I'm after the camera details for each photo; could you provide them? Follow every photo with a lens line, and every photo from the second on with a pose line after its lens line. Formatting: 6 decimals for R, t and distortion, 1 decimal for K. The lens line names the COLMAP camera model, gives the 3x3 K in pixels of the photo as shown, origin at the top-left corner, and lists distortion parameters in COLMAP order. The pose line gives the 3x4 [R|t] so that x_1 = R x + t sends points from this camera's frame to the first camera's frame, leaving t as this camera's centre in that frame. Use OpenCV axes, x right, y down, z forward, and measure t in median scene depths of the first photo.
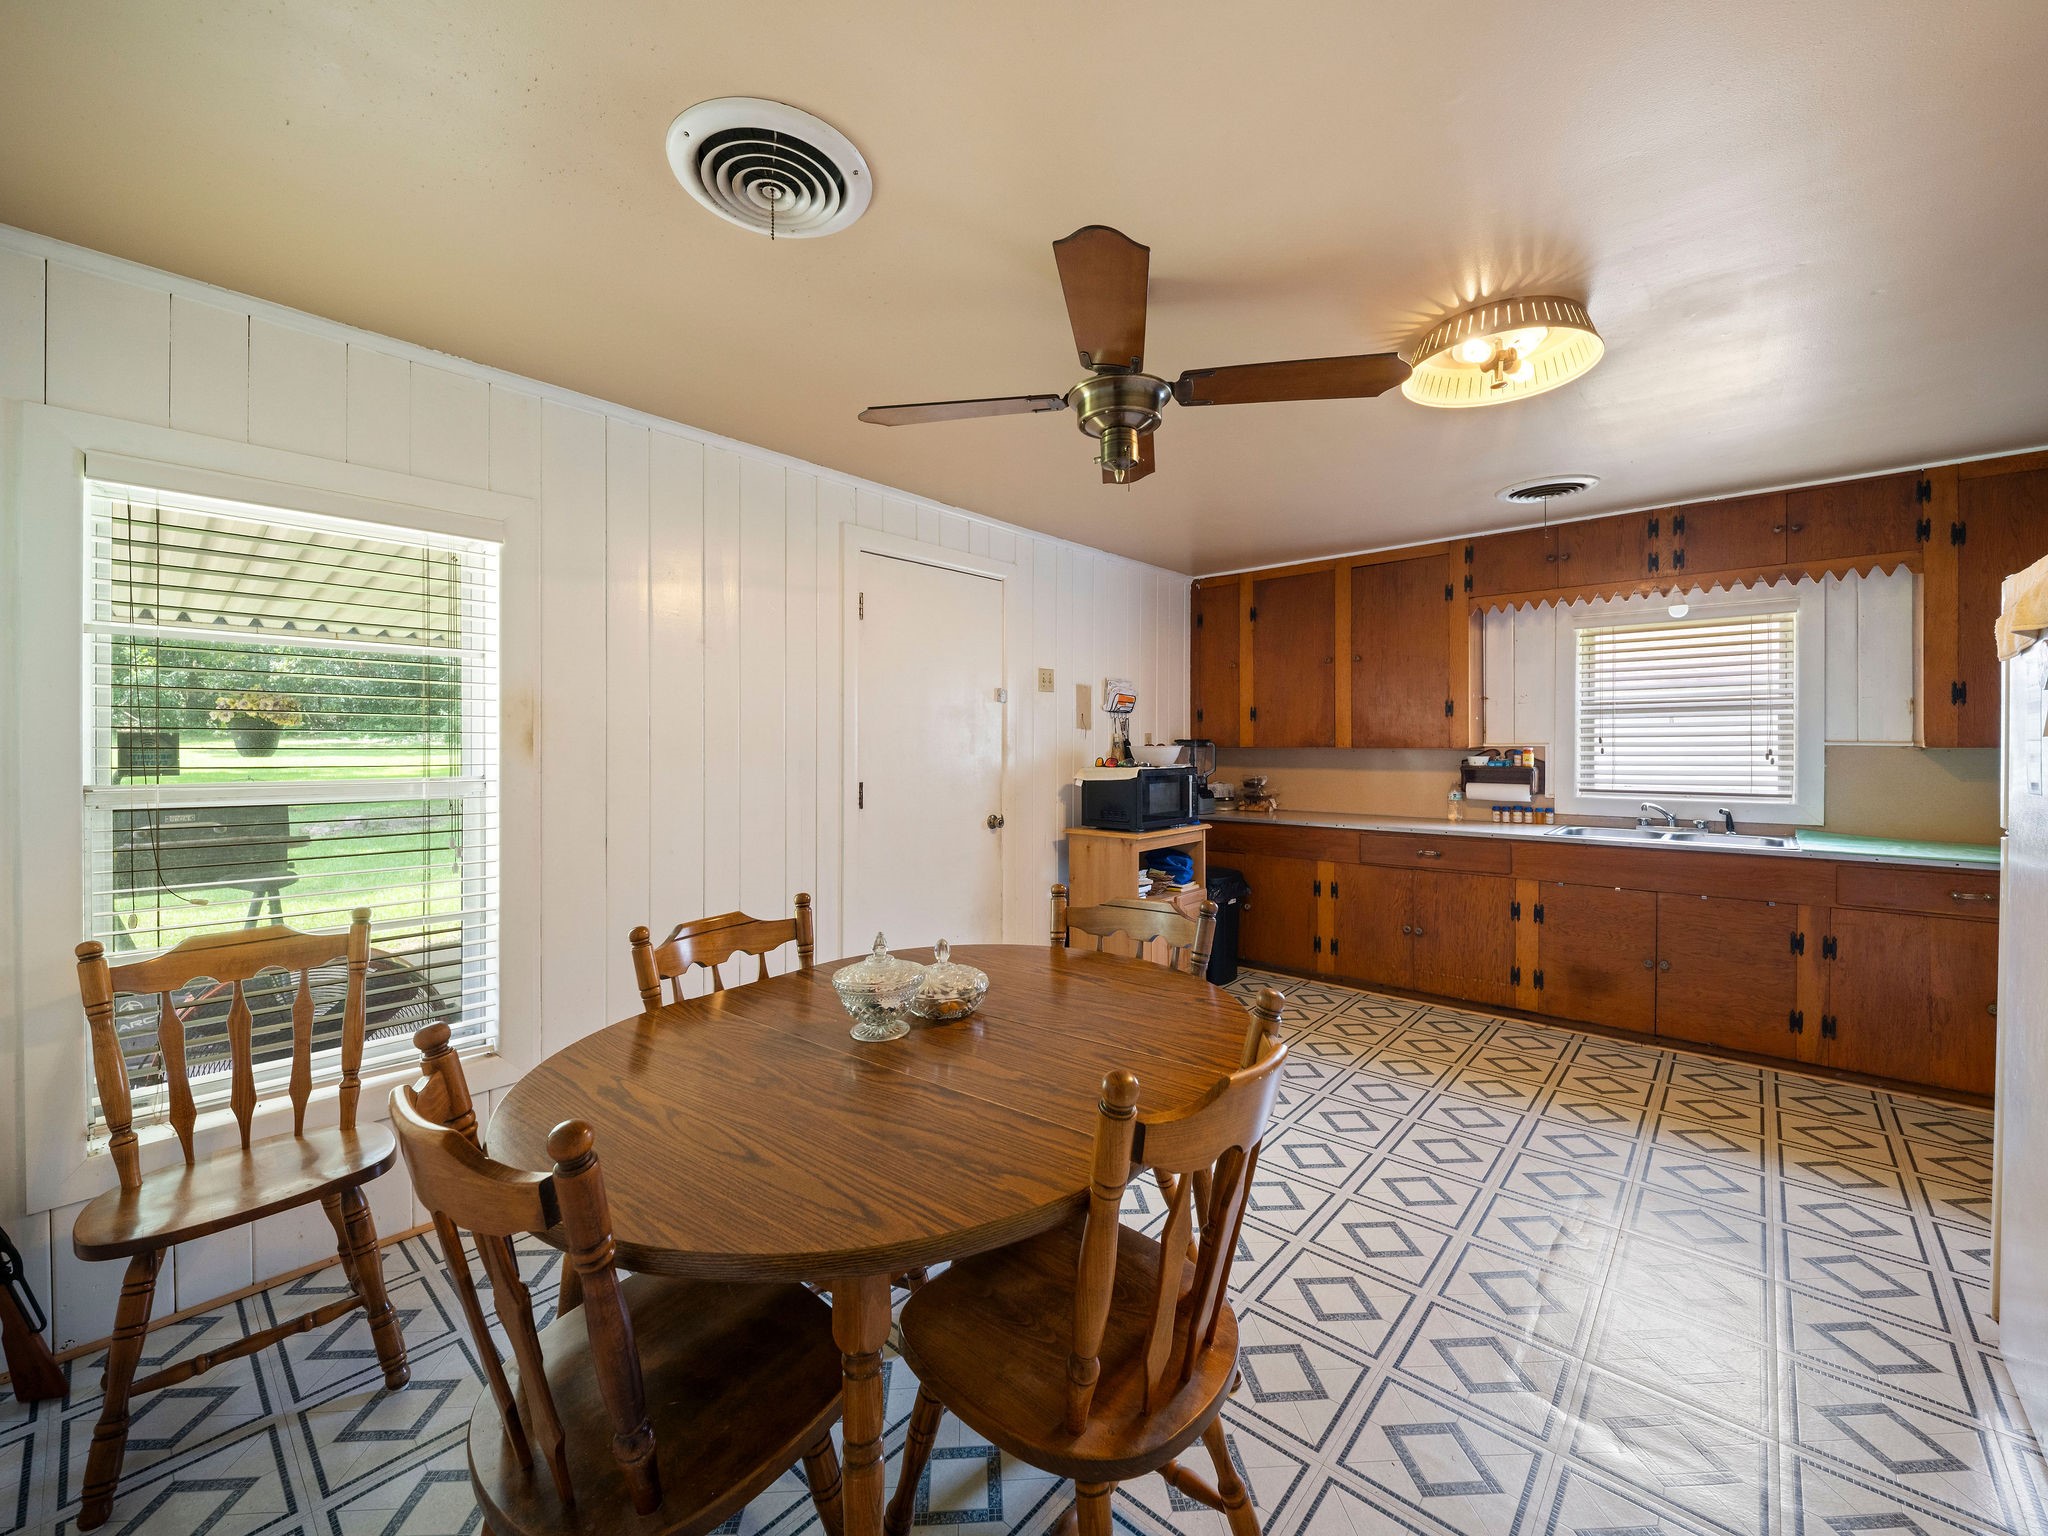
lens RADIAL K [[819.0, 0, 1014.4], [0, 819.0, 750.8], [0, 0, 1]] dist [0.002211, -0.005086]
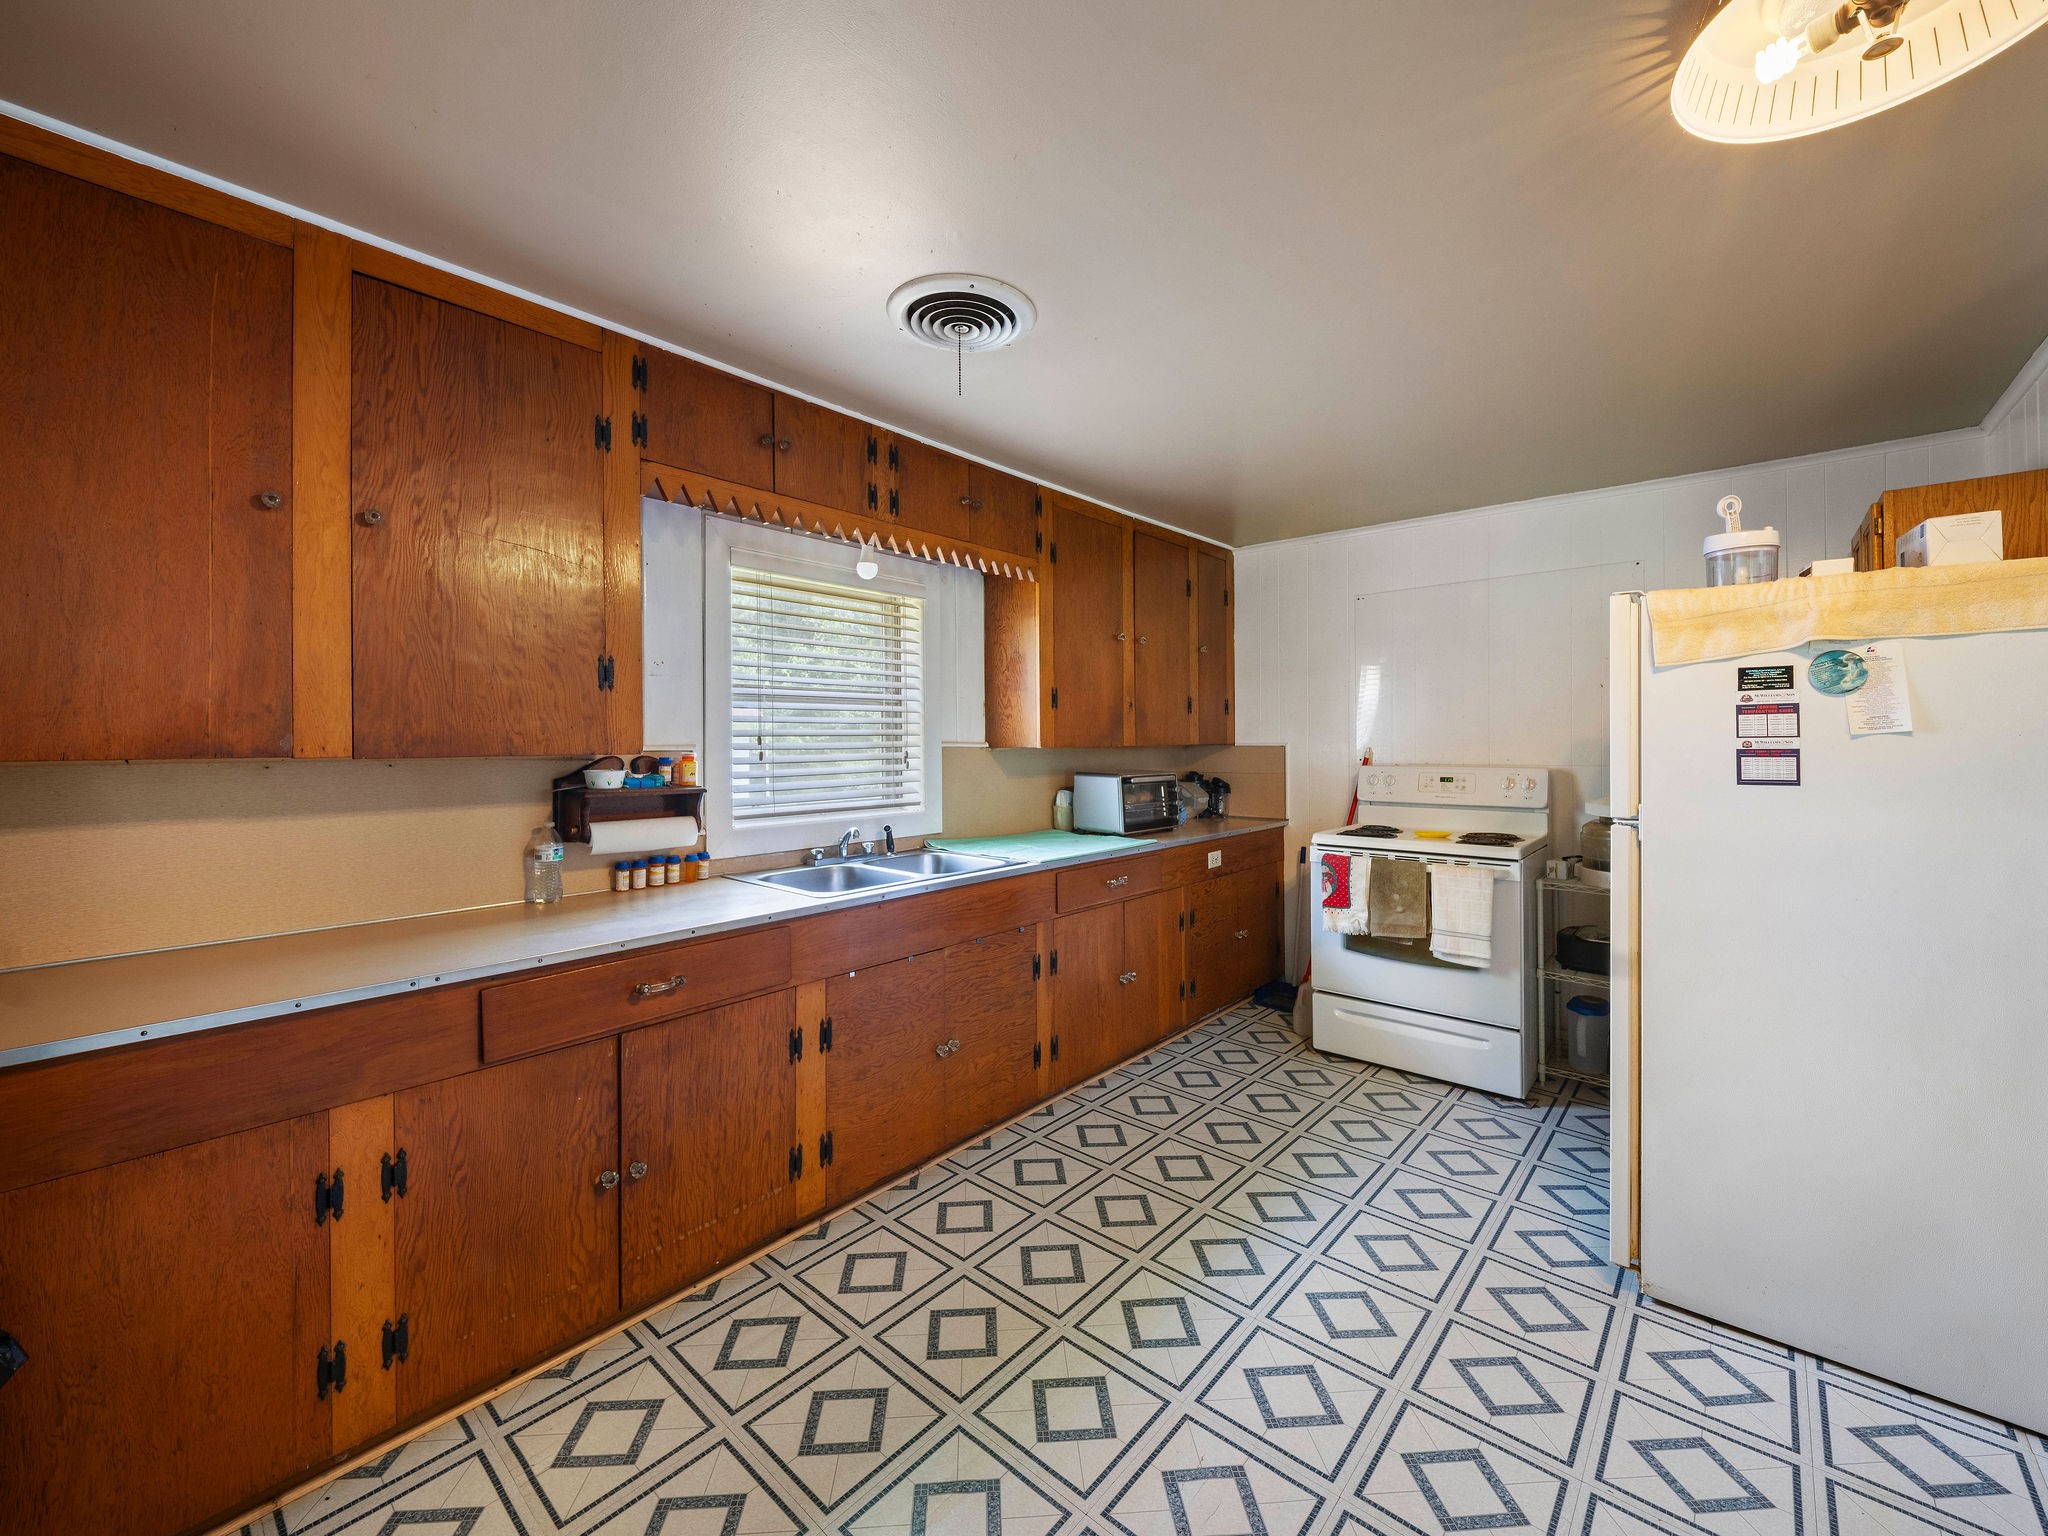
lens RADIAL K [[819.0, 0, 1069.5], [0, 819.0, 732.3], [0, 0, 1]] dist [0.002211, -0.005086]
pose [[-0.021519, 0.010991, 0.999708, 0.042833], [0.007545, 0.999913, -0.010831, -0.009536], [-0.999740, 0.007310, -0.021600, 0.746348]]
